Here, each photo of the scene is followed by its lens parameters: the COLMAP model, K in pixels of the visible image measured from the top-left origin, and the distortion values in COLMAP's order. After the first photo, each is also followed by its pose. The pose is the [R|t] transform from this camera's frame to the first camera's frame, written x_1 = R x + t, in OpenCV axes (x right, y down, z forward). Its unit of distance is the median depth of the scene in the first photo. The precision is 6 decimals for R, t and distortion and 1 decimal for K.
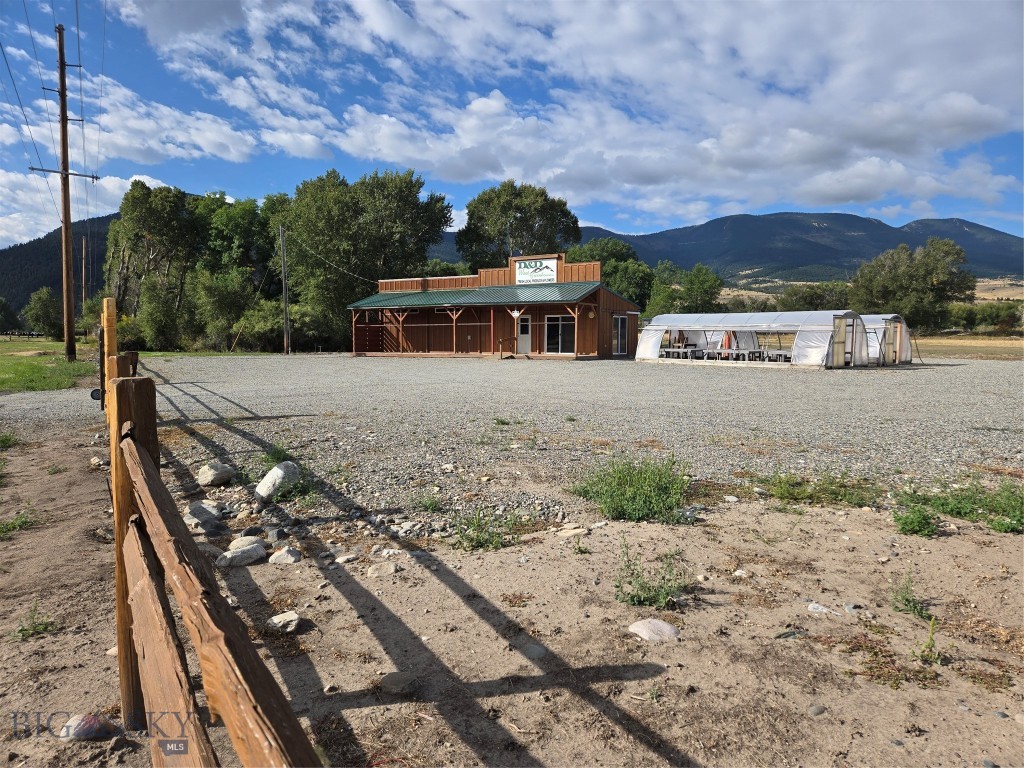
lens RADIAL K [[690.9, 0, 516.5], [0, 690.9, 393.7], [0, 0, 1]] dist [0.053396, -0.022095]
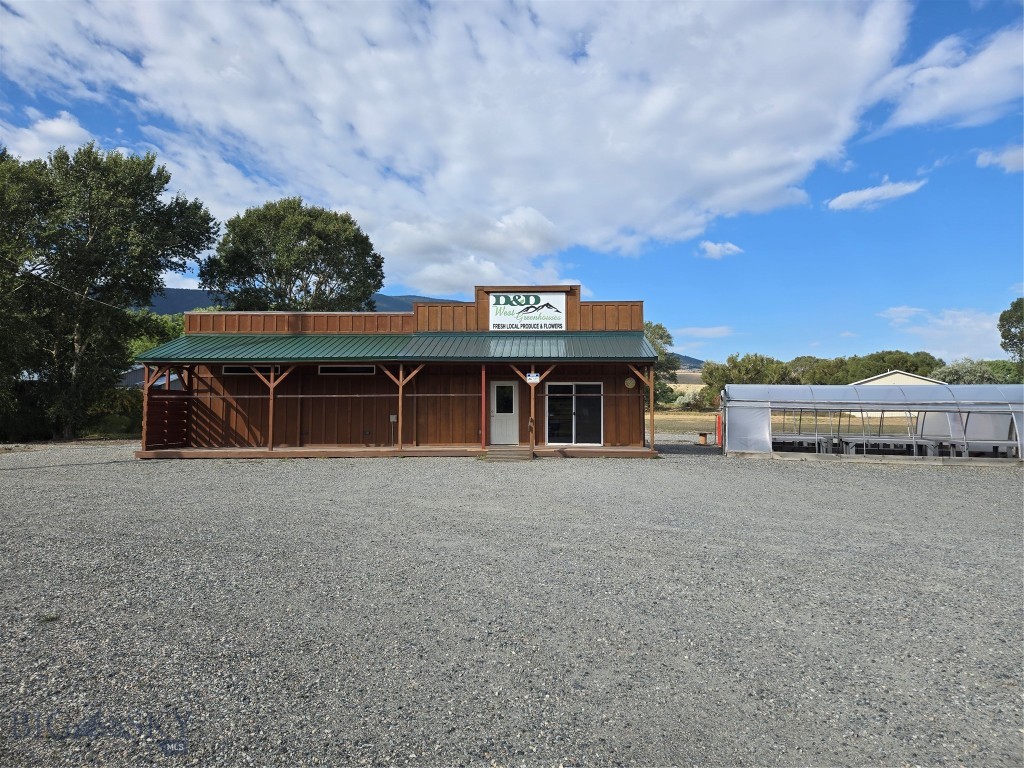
lens RADIAL K [[690.9, 0, 512.8], [0, 690.9, 370.1], [0, 0, 1]] dist [0.053396, -0.022095]
pose [[0.866778, 0.029301, 0.497833, -0.131151], [0.039684, 0.991054, -0.127425, -0.021667], [-0.497113, 0.130206, 0.857861, 0.223863]]
